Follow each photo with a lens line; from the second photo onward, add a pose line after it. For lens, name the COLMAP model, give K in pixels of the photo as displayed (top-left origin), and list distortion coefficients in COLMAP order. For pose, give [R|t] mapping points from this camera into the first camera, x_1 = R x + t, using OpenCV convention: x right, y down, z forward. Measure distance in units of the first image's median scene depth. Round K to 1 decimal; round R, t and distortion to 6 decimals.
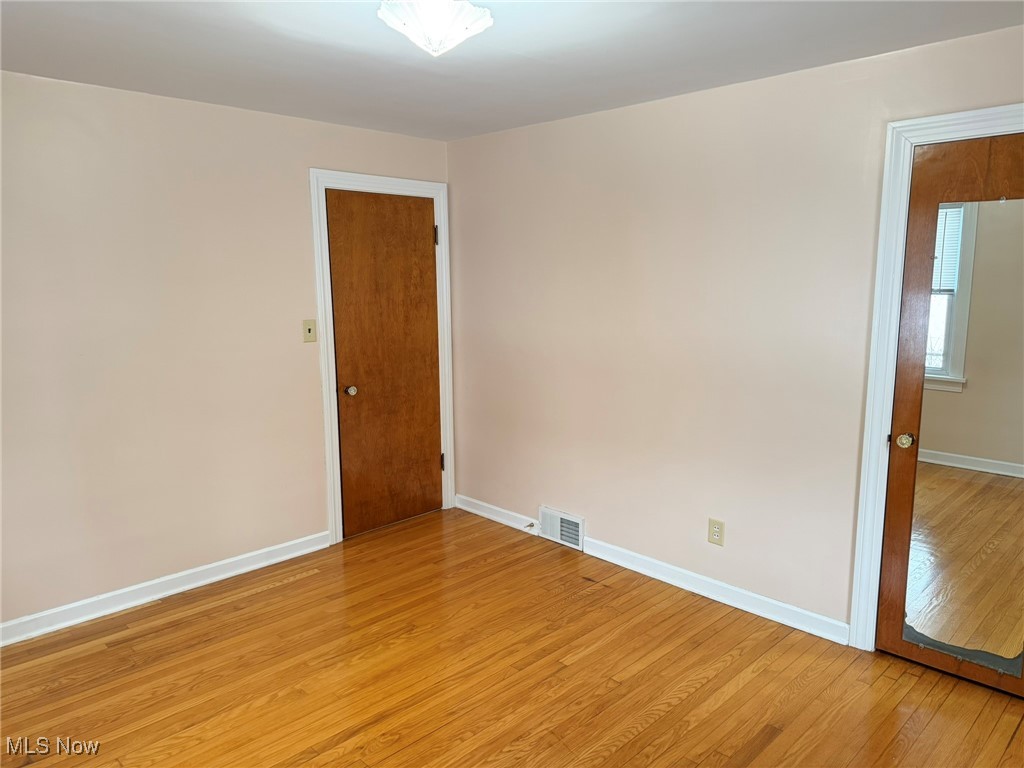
lens RADIAL K [[718.8, 0, 512.0], [0, 718.8, 384.0], [0, 0, 1]] dist [-0.003868, -0.000764]
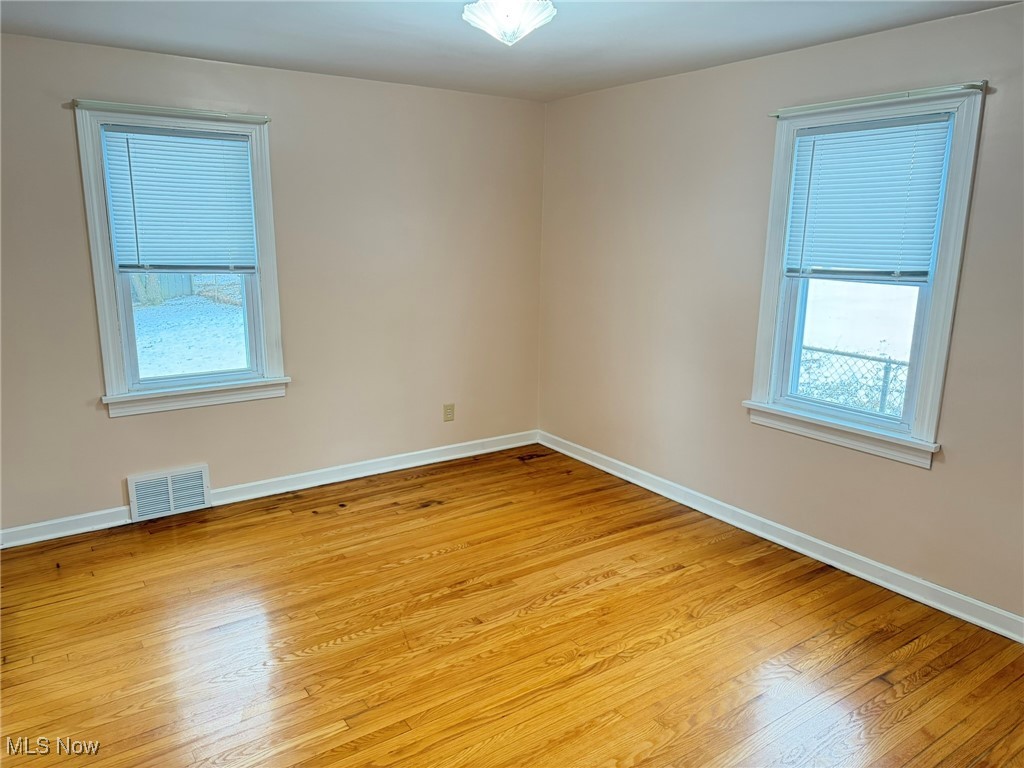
lens RADIAL K [[718.8, 0, 512.0], [0, 718.8, 384.0], [0, 0, 1]] dist [-0.003868, -0.000764]
pose [[-0.984480, -0.036854, 0.171584, -0.258821], [0.027142, 0.933965, 0.356331, -0.267794], [-0.173386, 0.355458, -0.918470, 1.744614]]
